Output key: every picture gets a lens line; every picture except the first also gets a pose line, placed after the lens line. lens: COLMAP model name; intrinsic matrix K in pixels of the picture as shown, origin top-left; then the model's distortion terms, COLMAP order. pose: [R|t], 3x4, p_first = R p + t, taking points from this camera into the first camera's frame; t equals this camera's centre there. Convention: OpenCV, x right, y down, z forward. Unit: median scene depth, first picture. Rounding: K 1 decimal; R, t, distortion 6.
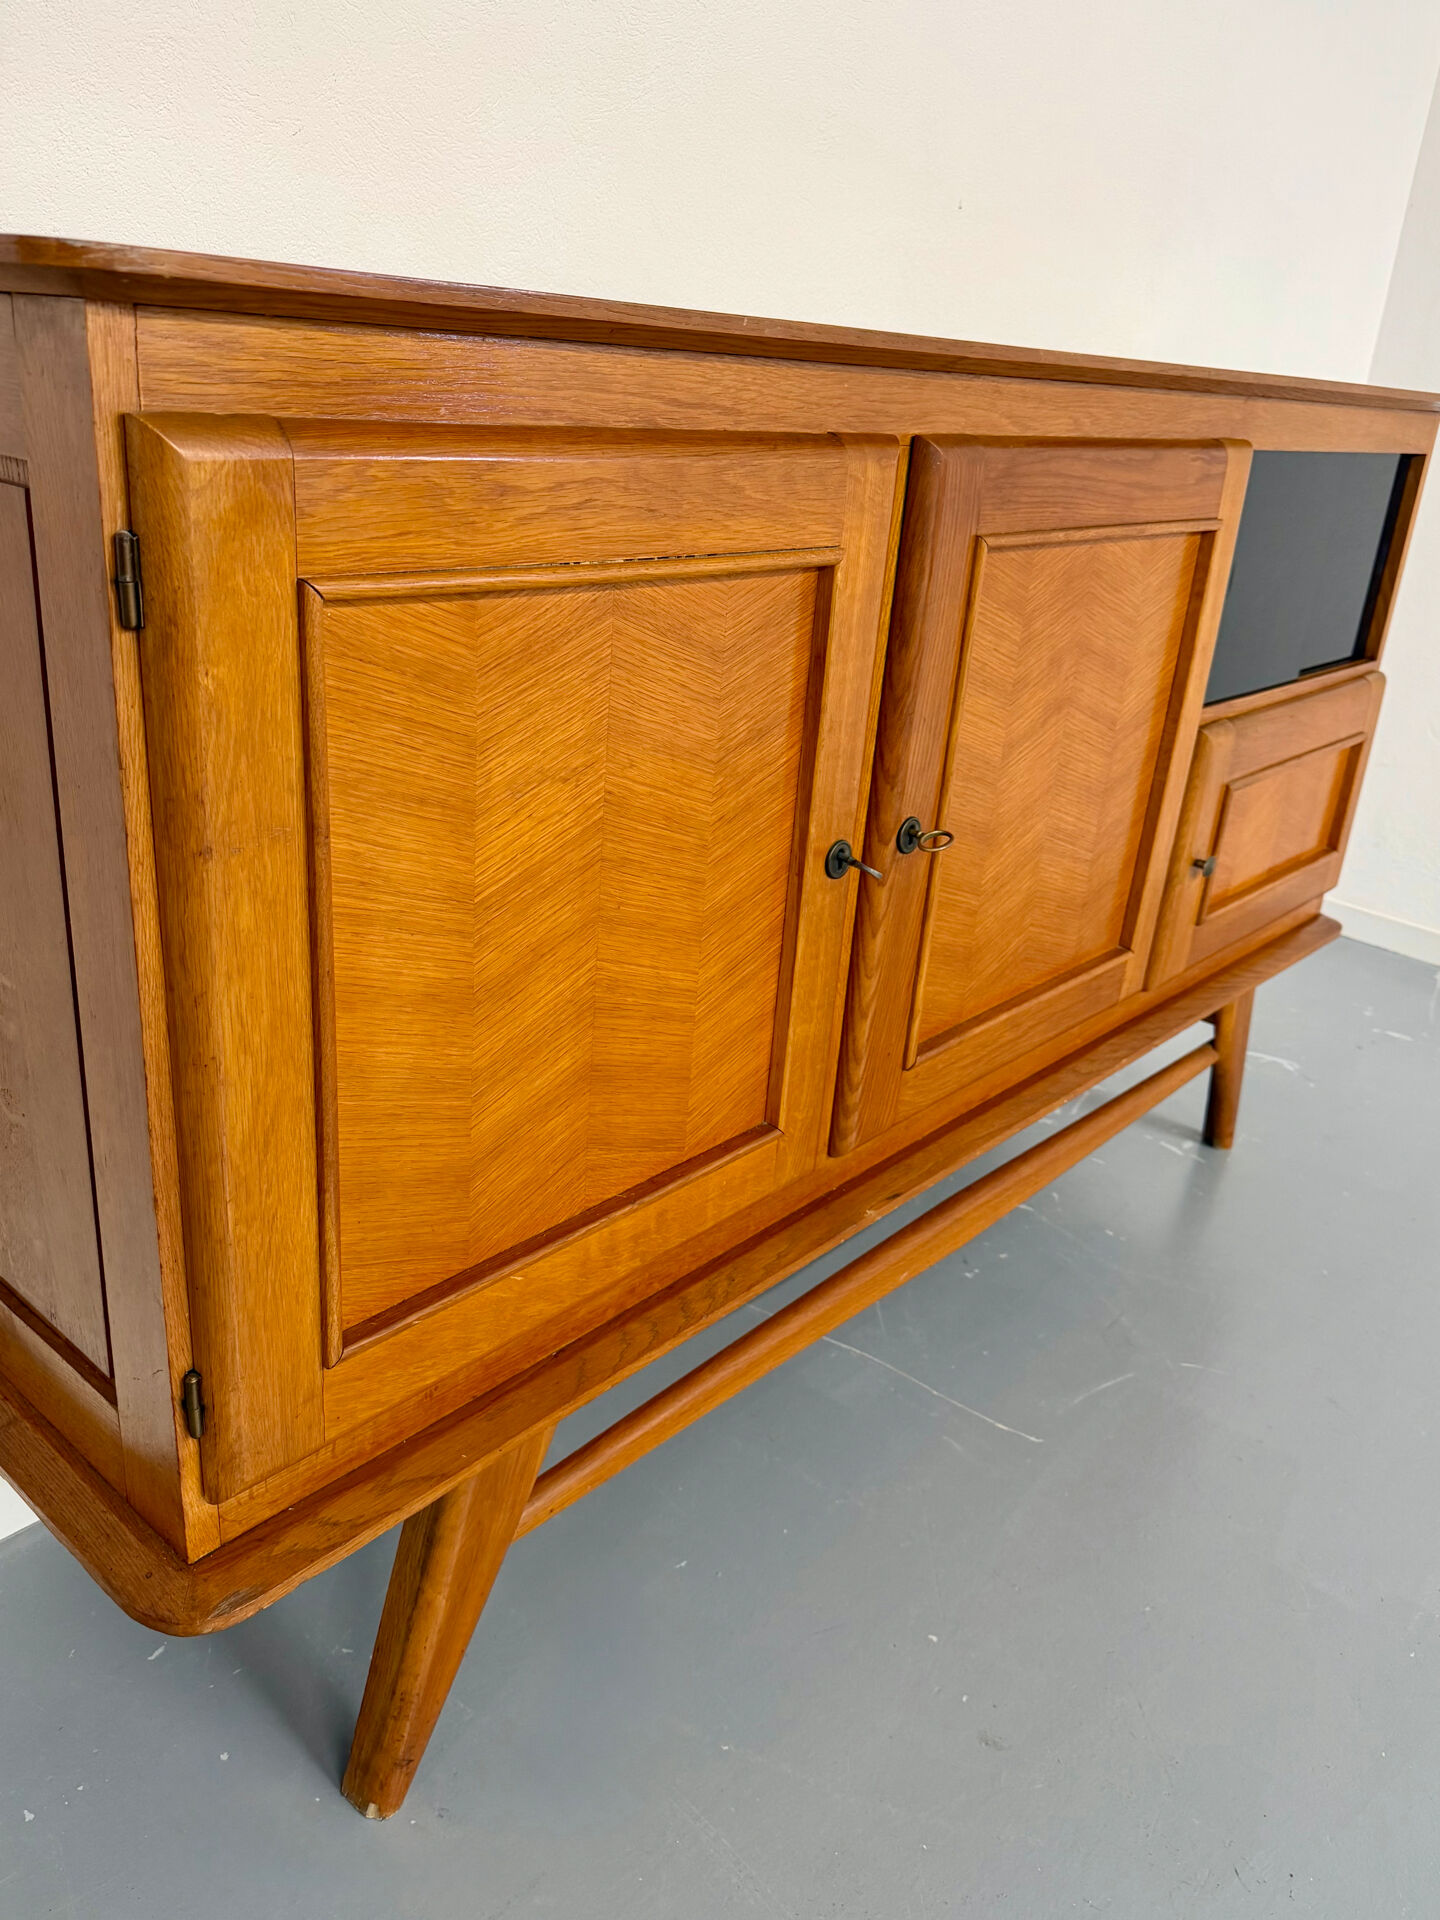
lens RADIAL K [[1474.5, 0, 721.2], [0, 1474.5, 969.6], [0, 0, 1]] dist [0.057174, -0.105629]
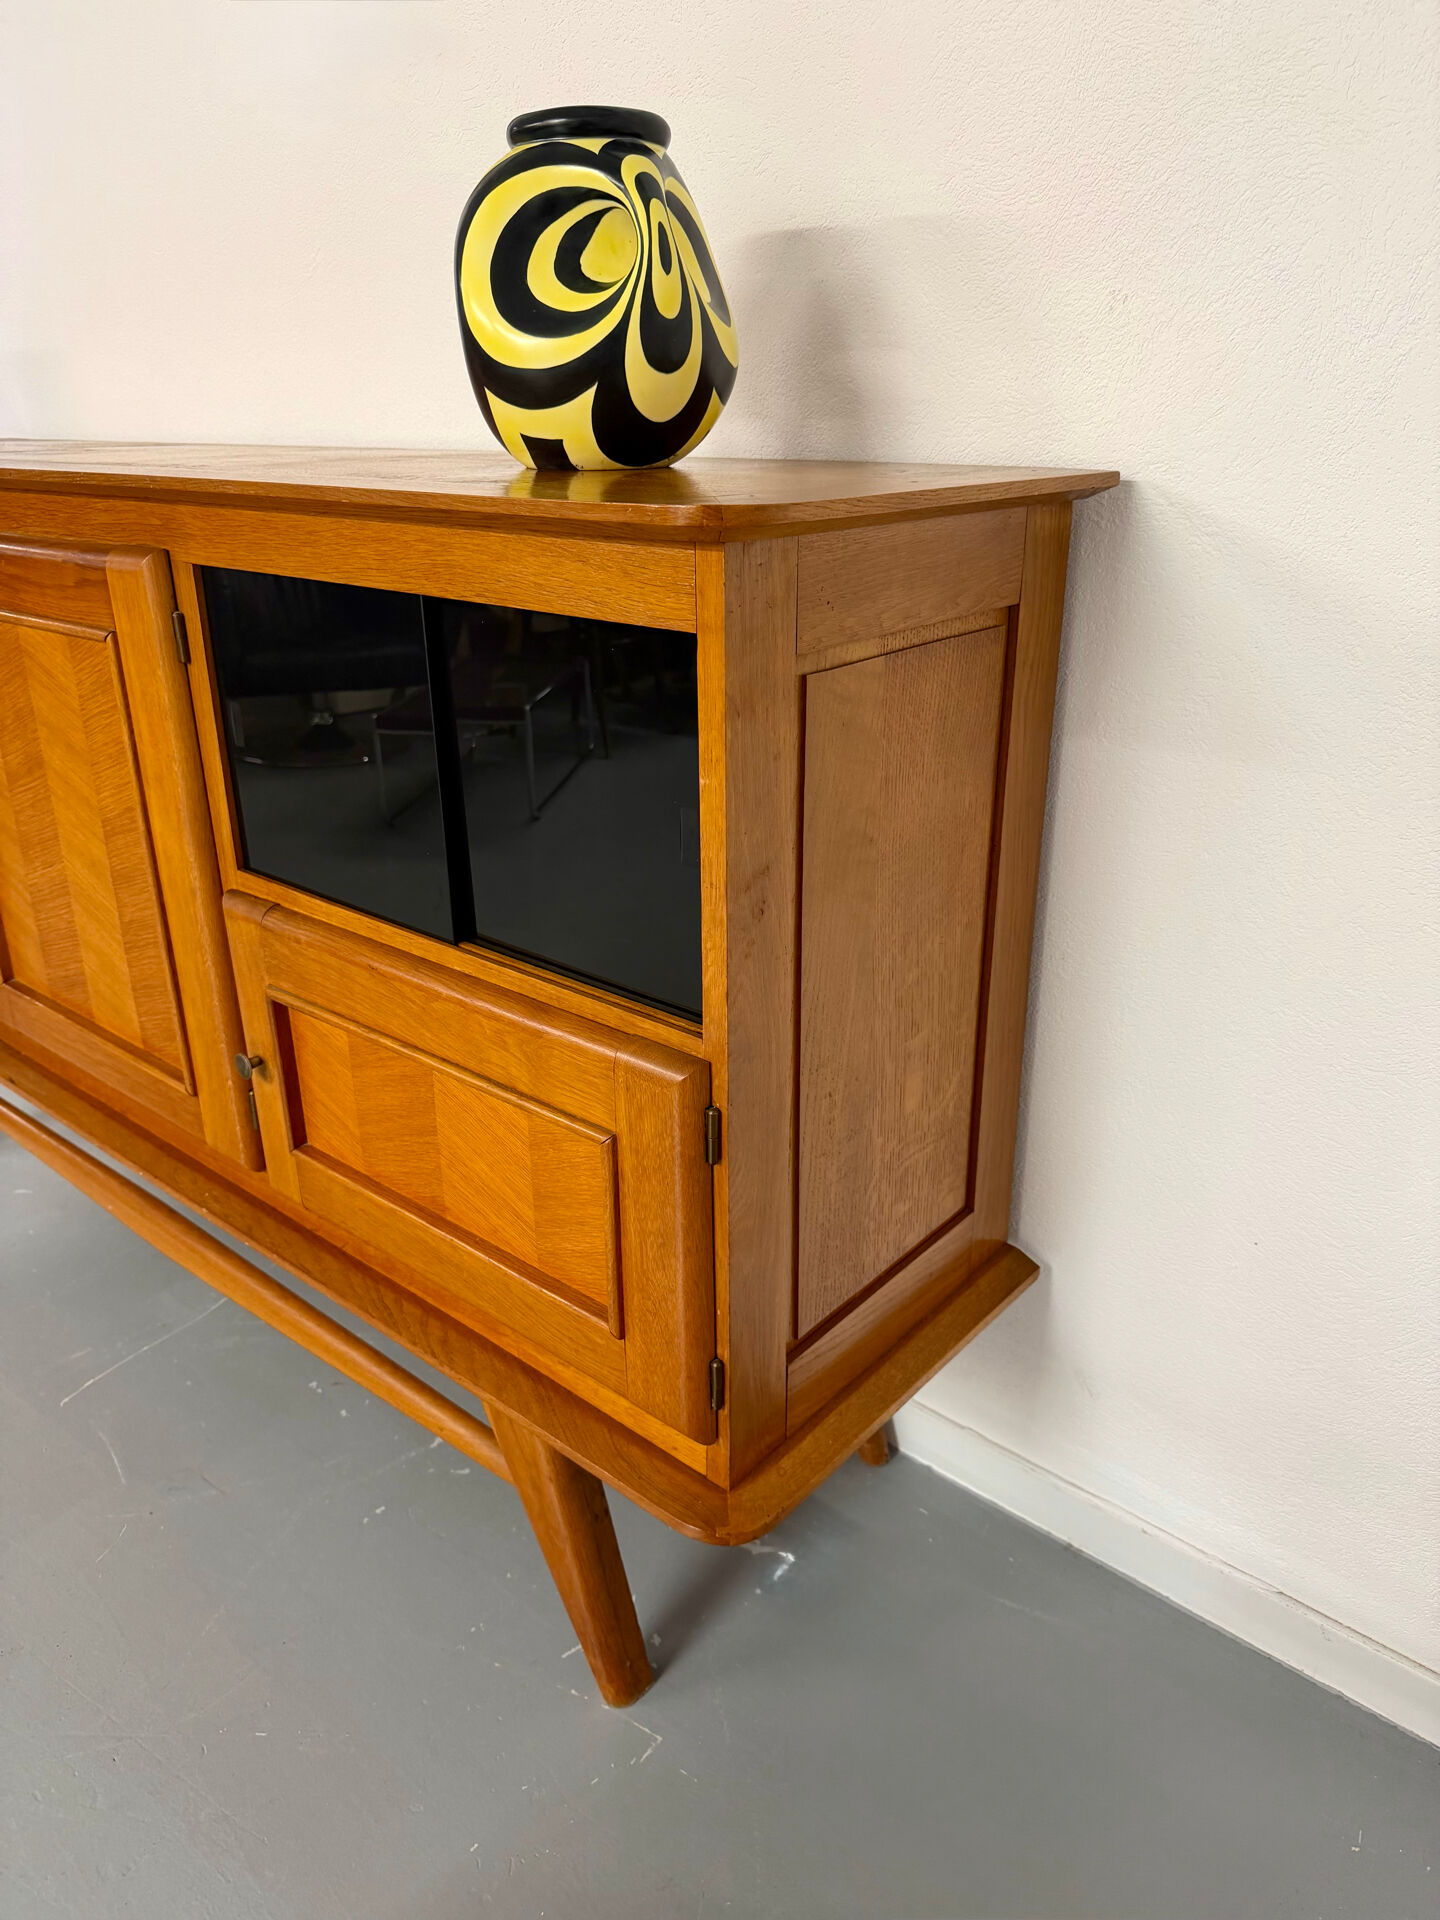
lens RADIAL K [[1359.8, 0, 722.5], [0, 1359.8, 972.6], [0, 0, 1]] dist [0.072298, -0.101704]
pose [[0.016525, 0.310248, -0.950512, 1.693368], [-0.377740, 0.882128, 0.281360, -0.698865], [0.925764, 0.354397, 0.131770, 1.842314]]
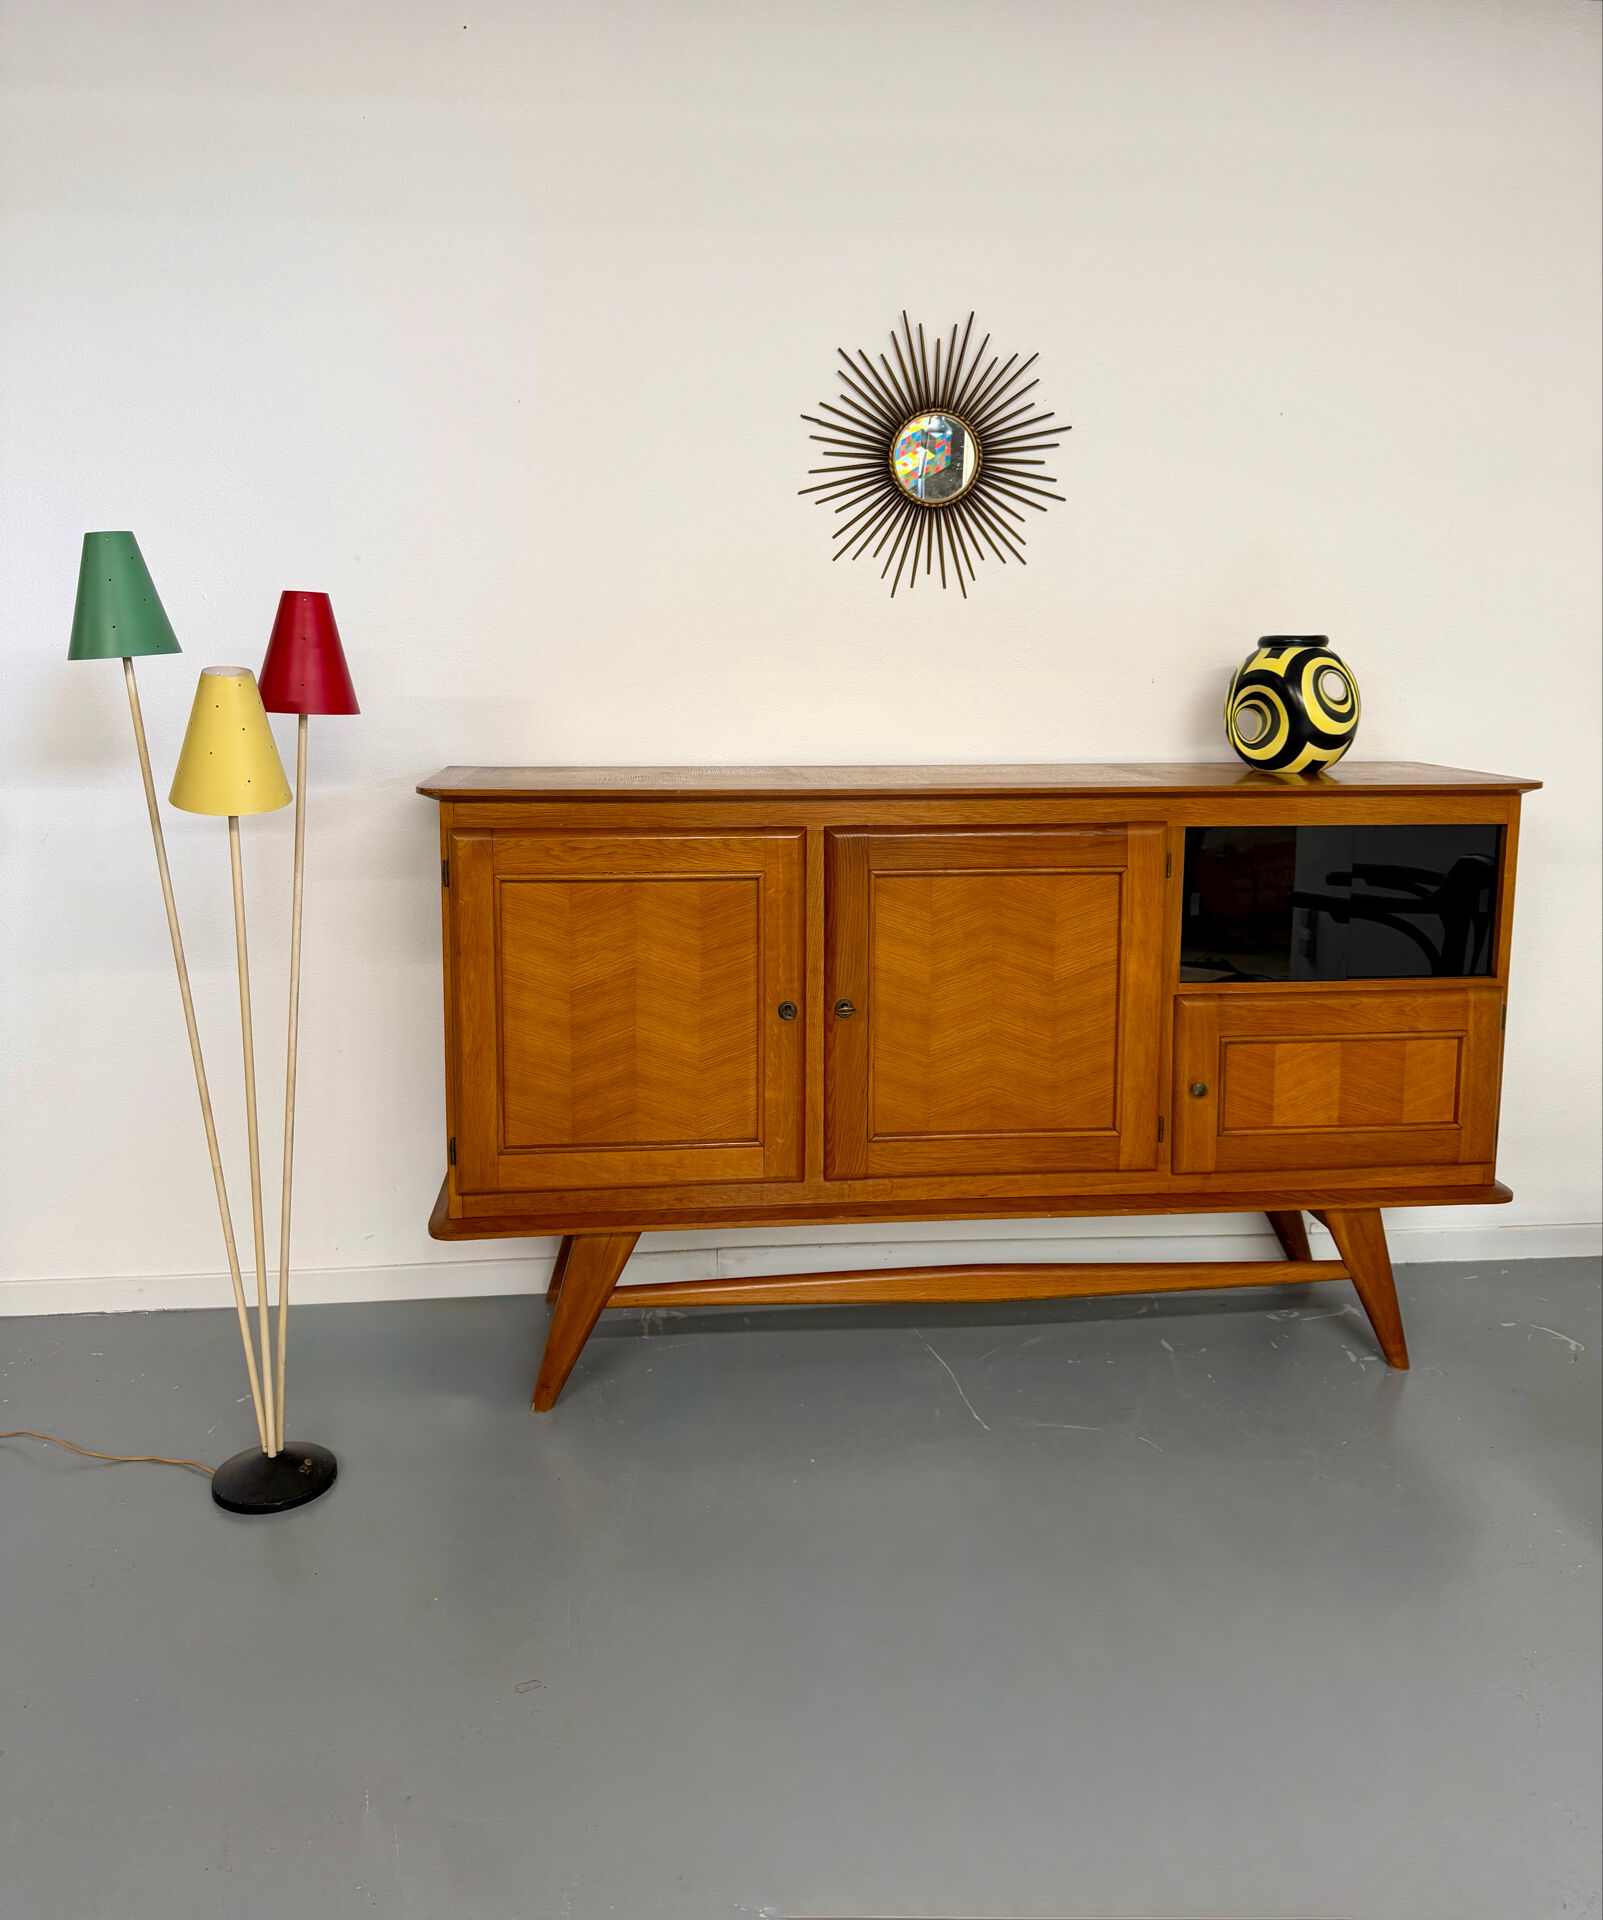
lens RADIAL K [[1503.9, 0, 795.2], [0, 1503.9, 871.7], [0, 0, 1]] dist [0.092922, -0.047477]
pose [[0.733663, 0.020035, -0.679218, 1.735737], [-0.211535, 0.956631, -0.200273, 0.184503], [0.645749, 0.290612, 0.706083, -0.659173]]
